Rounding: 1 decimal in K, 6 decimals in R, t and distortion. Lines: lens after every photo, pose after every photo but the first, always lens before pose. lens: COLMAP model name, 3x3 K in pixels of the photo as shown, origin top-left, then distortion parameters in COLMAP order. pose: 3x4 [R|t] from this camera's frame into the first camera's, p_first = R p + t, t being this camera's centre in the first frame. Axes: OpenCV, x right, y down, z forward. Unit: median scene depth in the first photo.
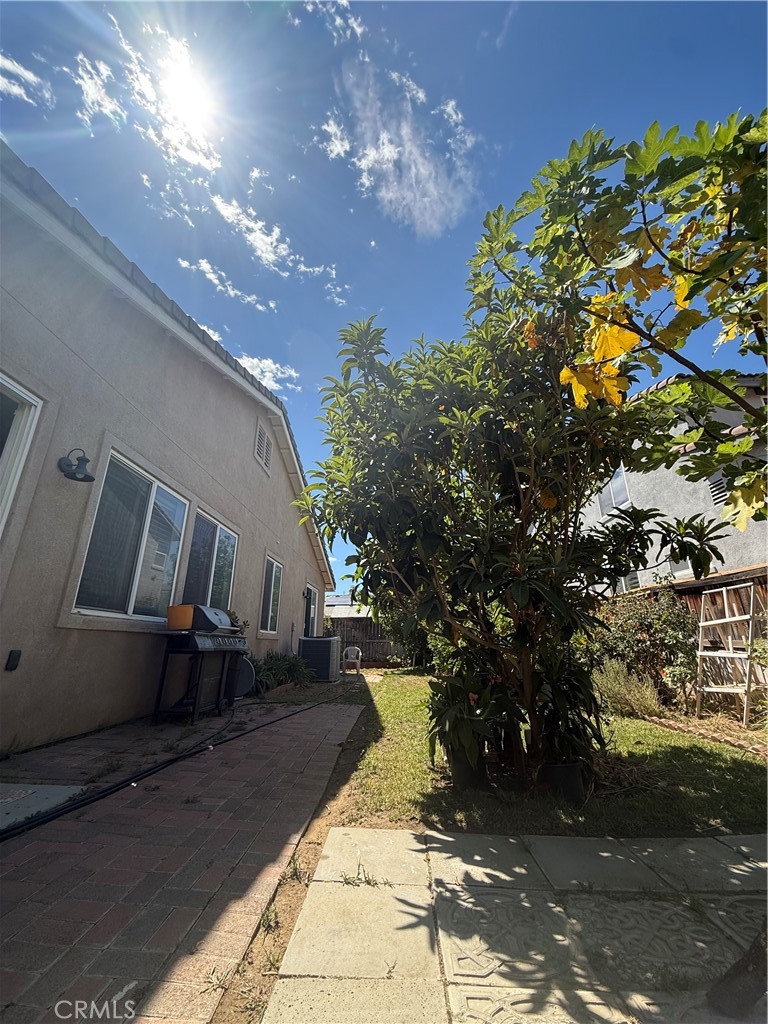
lens RADIAL K [[406.3, 0, 384.0], [0, 406.3, 512.0], [0, 0, 1]] dist [-0.000040, -0.000211]
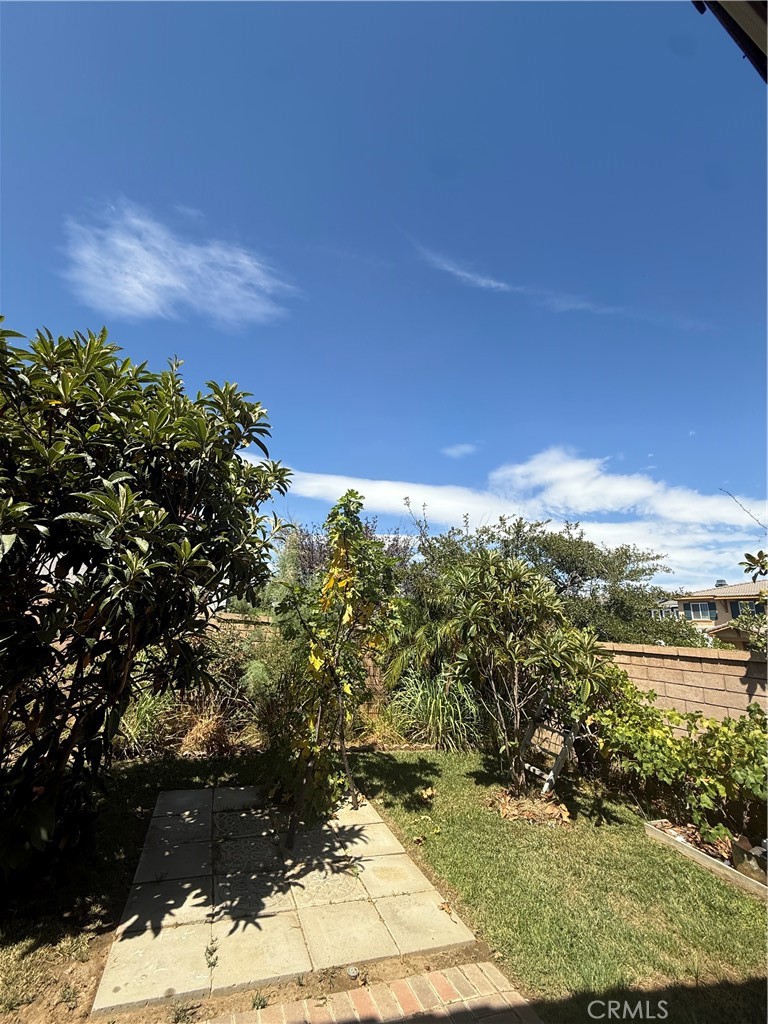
lens RADIAL K [[406.3, 0, 384.0], [0, 406.3, 512.0], [0, 0, 1]] dist [-0.000040, -0.000211]
pose [[-0.410091, 0.227227, 0.883286, -0.920804], [-0.361916, 0.848410, -0.386286, 0.014551], [-0.837163, -0.478088, -0.265688, 0.831822]]
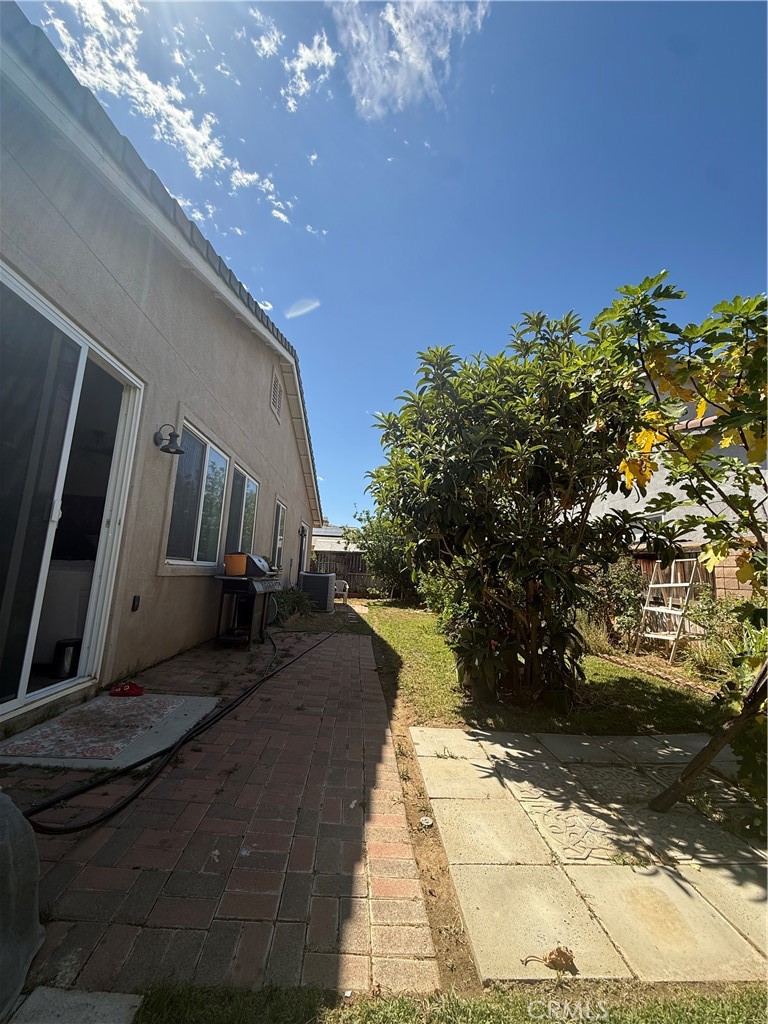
lens RADIAL K [[406.3, 0, 384.0], [0, 406.3, 512.0], [0, 0, 1]] dist [-0.000040, -0.000211]
pose [[0.994649, 0.058157, 0.085393, -0.272948], [-0.071779, 0.983460, 0.166296, -0.168966], [-0.074310, -0.171536, 0.982371, -0.227431]]
